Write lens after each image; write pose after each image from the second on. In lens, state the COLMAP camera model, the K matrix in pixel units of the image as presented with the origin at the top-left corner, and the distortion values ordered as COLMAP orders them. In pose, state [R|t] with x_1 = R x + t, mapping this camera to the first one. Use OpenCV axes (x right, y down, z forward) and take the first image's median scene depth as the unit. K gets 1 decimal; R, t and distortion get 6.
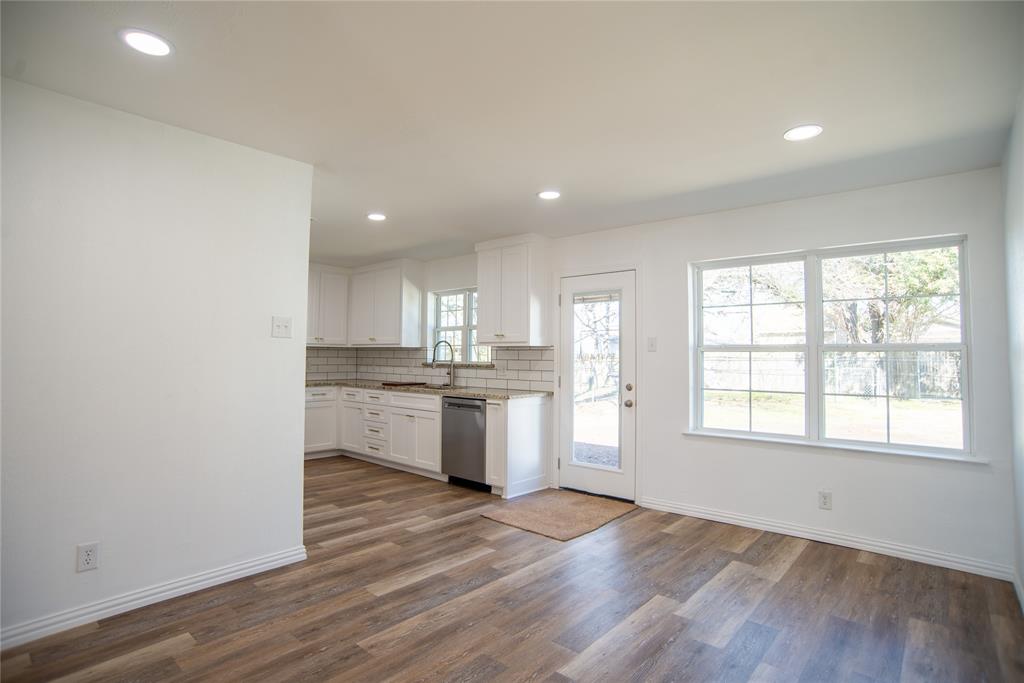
lens RADIAL K [[522.5, 0, 508.2], [0, 522.5, 333.6], [0, 0, 1]] dist [-0.043519, 0.010179]
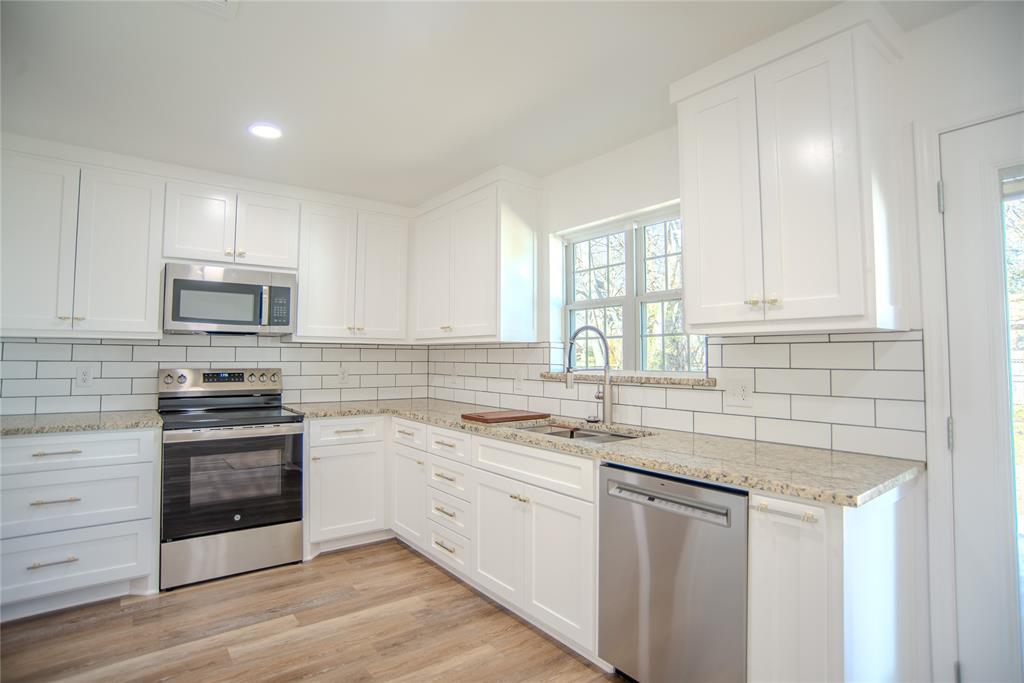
lens RADIAL K [[522.5, 0, 504.0], [0, 522.5, 336.0], [0, 0, 1]] dist [-0.043519, 0.010179]
pose [[0.978579, -0.011000, -0.205575, -0.100798], [0.010901, 0.999939, -0.001614, 0.022457], [0.205581, -0.000661, 0.978640, 0.527580]]
